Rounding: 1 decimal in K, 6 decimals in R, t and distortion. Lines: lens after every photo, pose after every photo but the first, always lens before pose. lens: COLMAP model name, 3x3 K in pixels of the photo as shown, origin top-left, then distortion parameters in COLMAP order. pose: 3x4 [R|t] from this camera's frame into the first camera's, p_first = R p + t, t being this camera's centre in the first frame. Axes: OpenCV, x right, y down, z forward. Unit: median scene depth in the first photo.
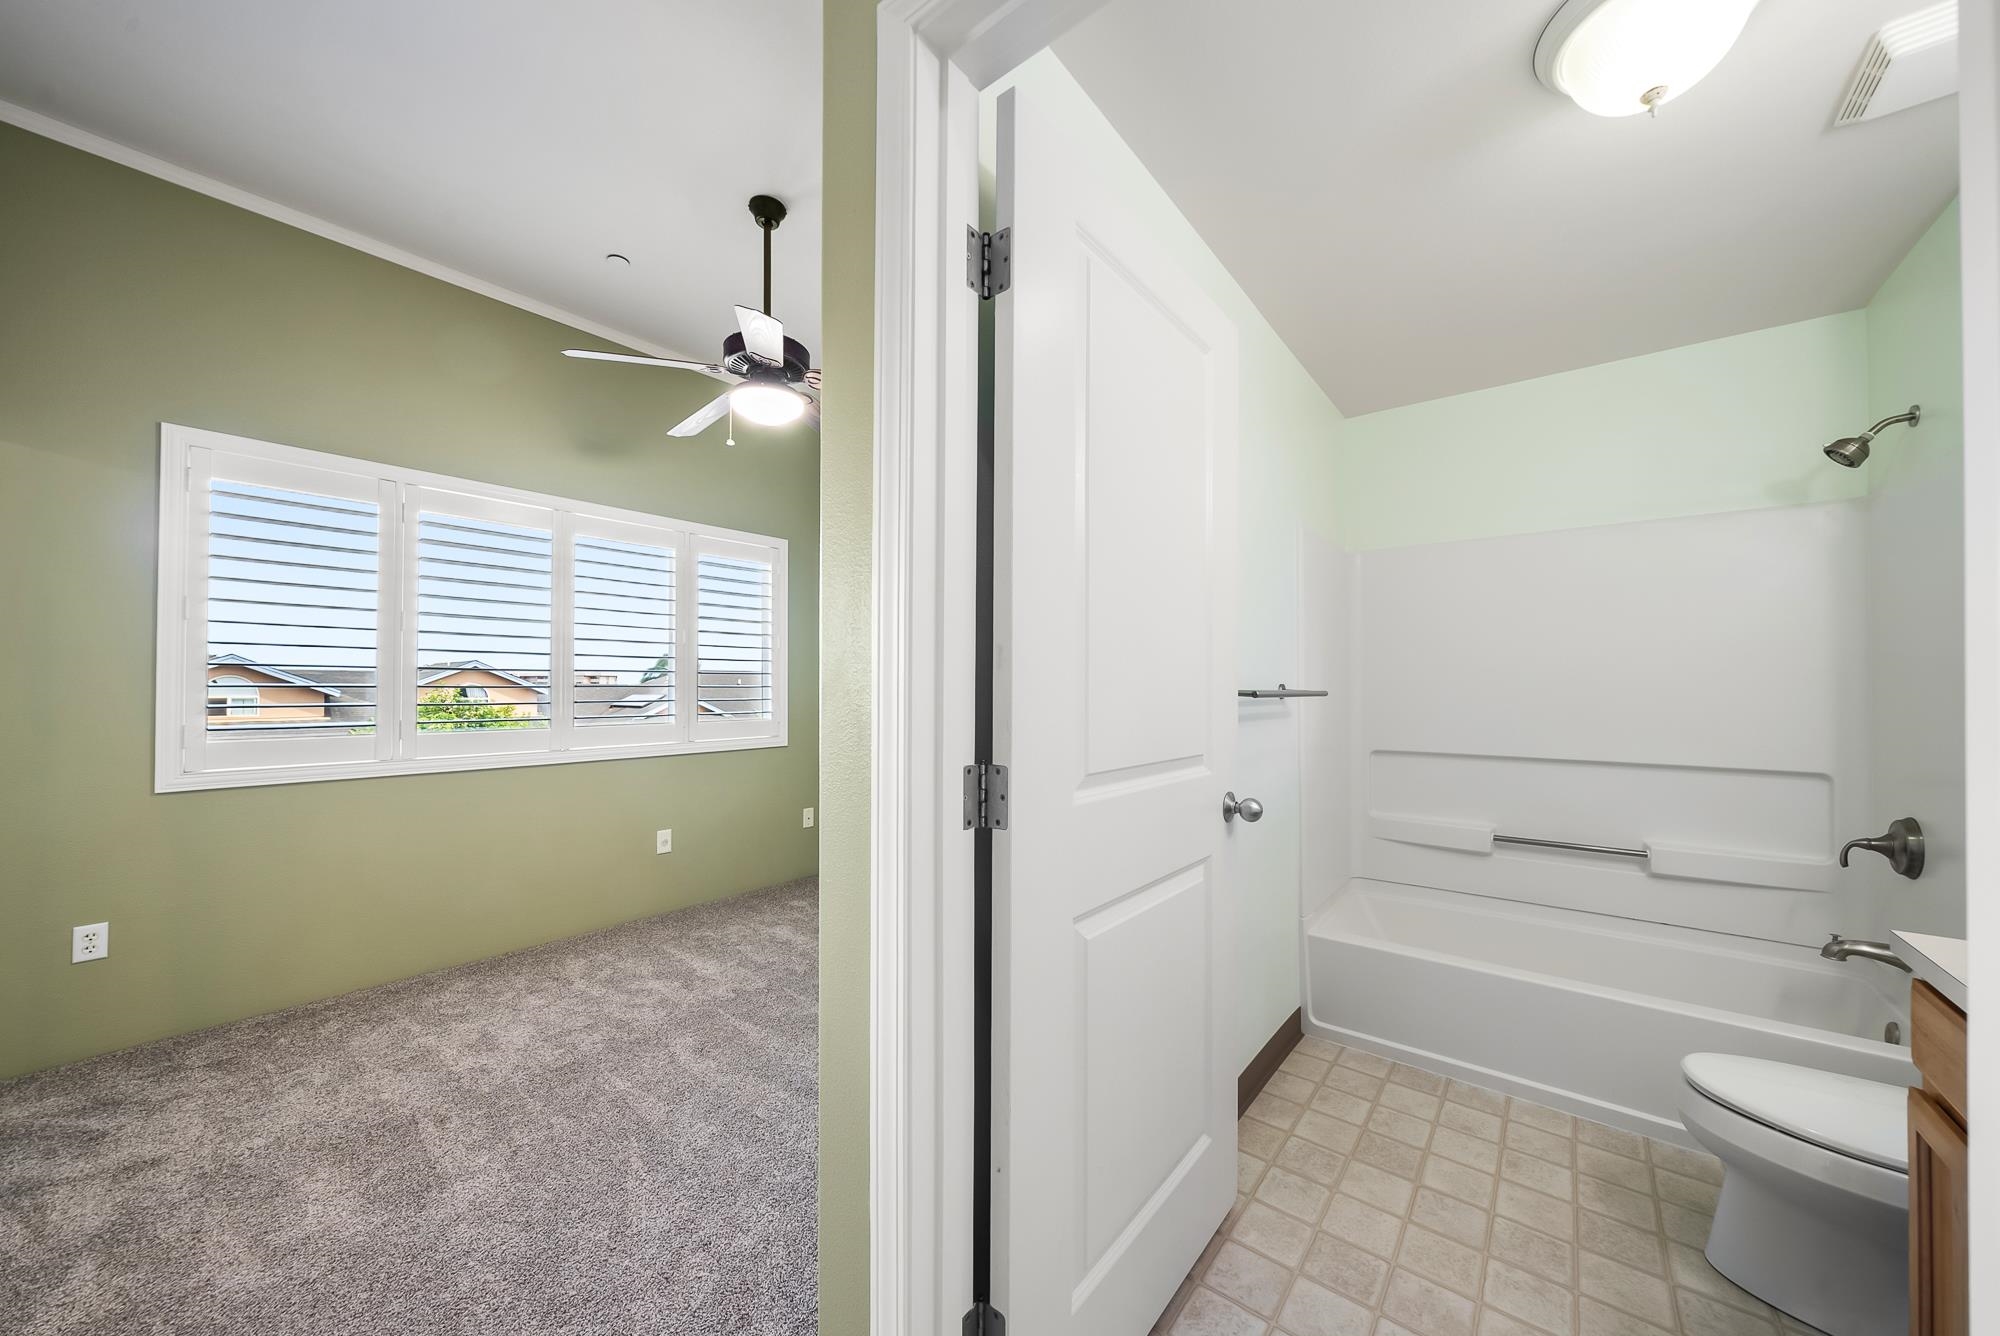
lens RADIAL K [[714.0, 0, 994.0], [0, 714.0, 677.3], [0, 0, 1]] dist [-0.005946, 0.000015]
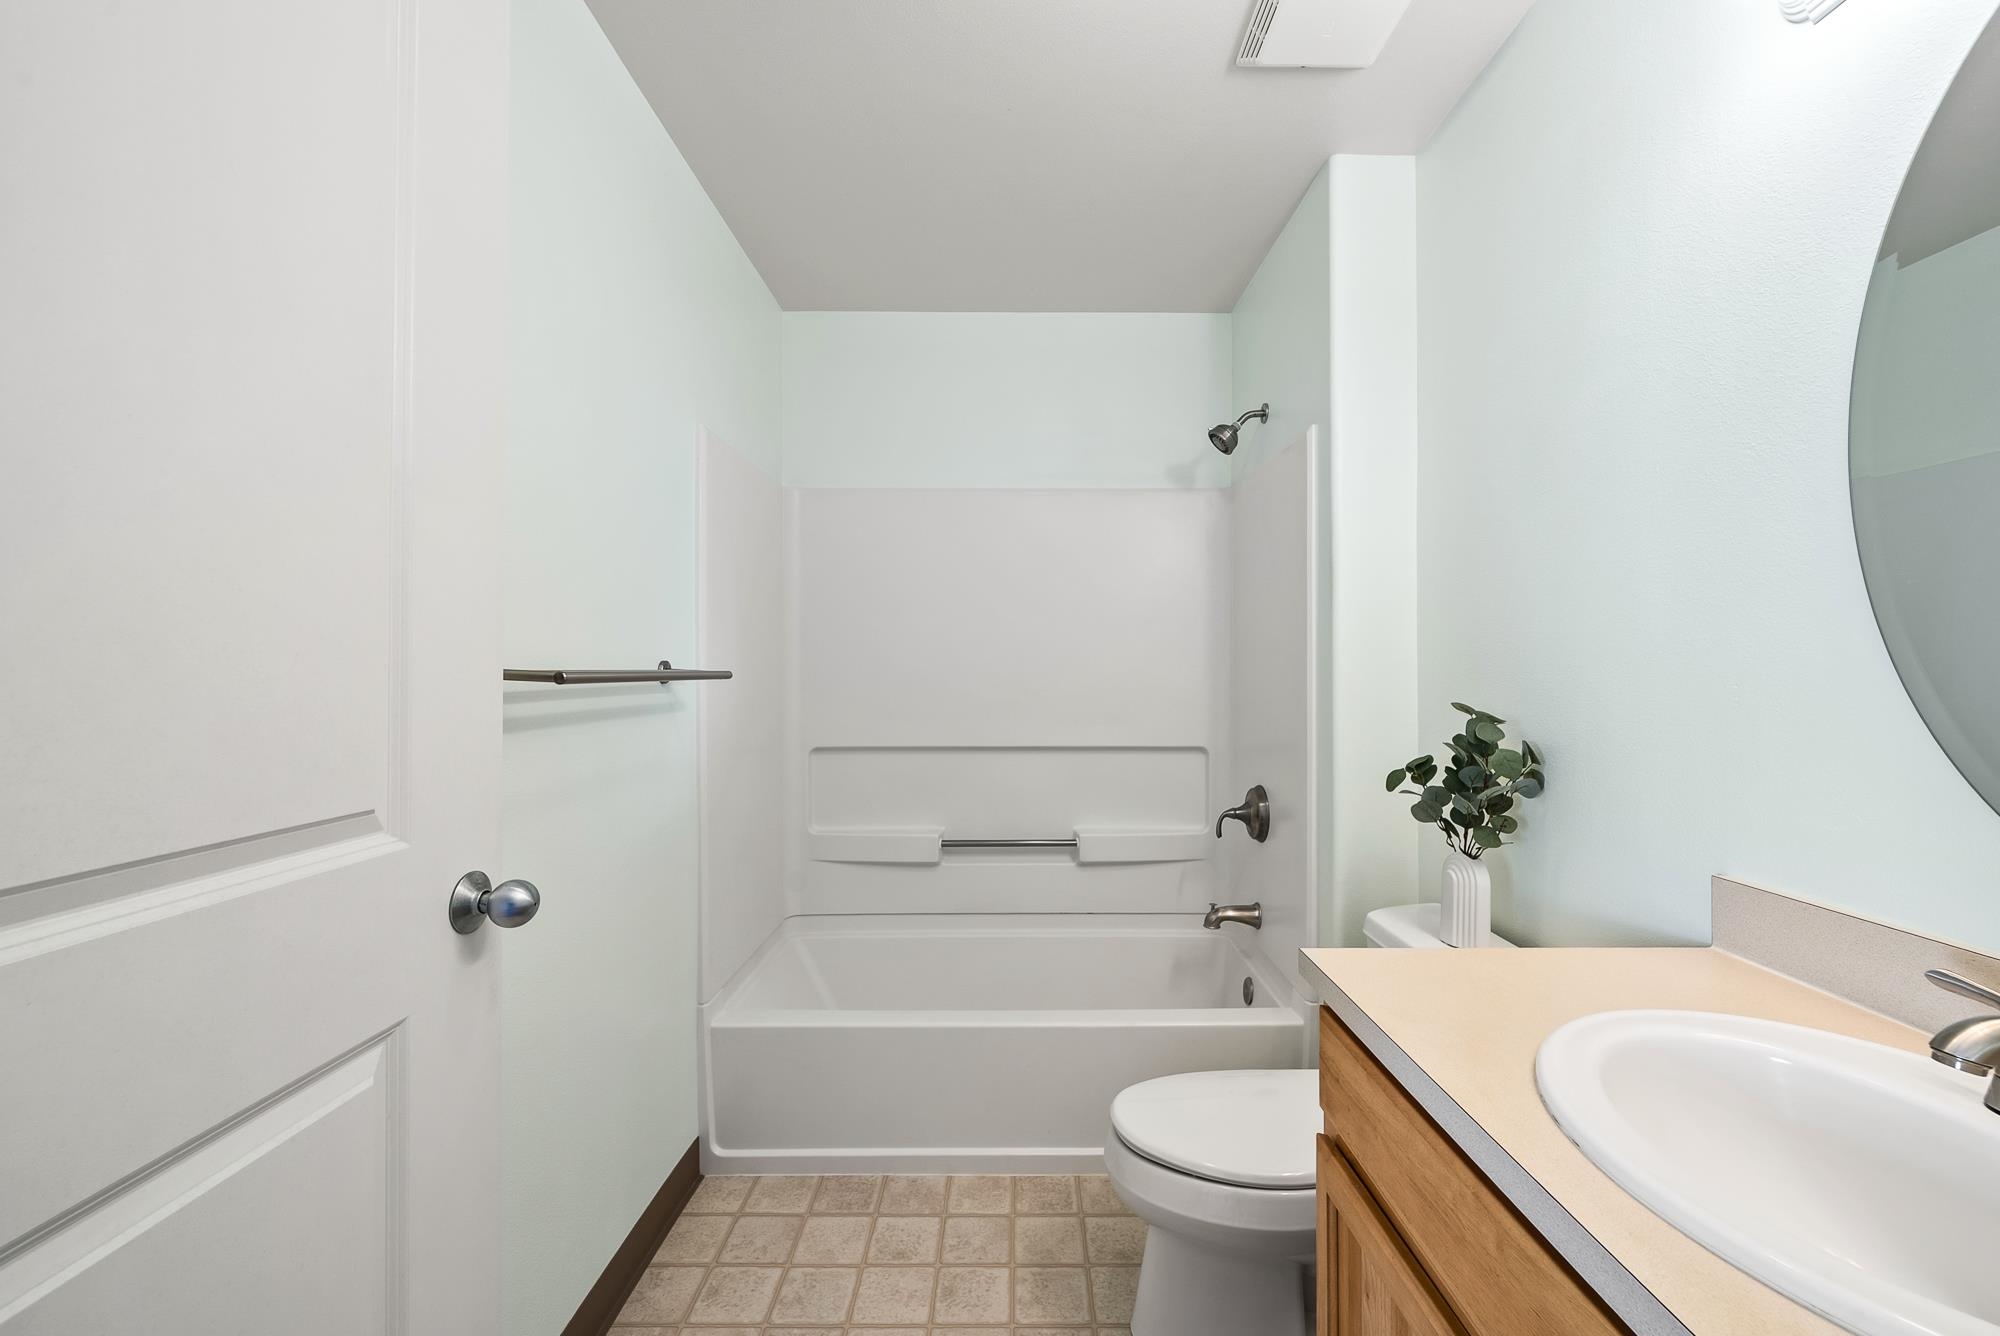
lens RADIAL K [[807.4, 0, 1039.8], [0, 807.4, 660.6], [0, 0, 1]] dist [-0.001767, 0.000003]
pose [[0.761641, 0.002802, 0.647993, 0.220281], [-0.005944, 0.999979, 0.002662, 0.006119], [-0.647972, -0.005879, 0.761641, 0.255360]]
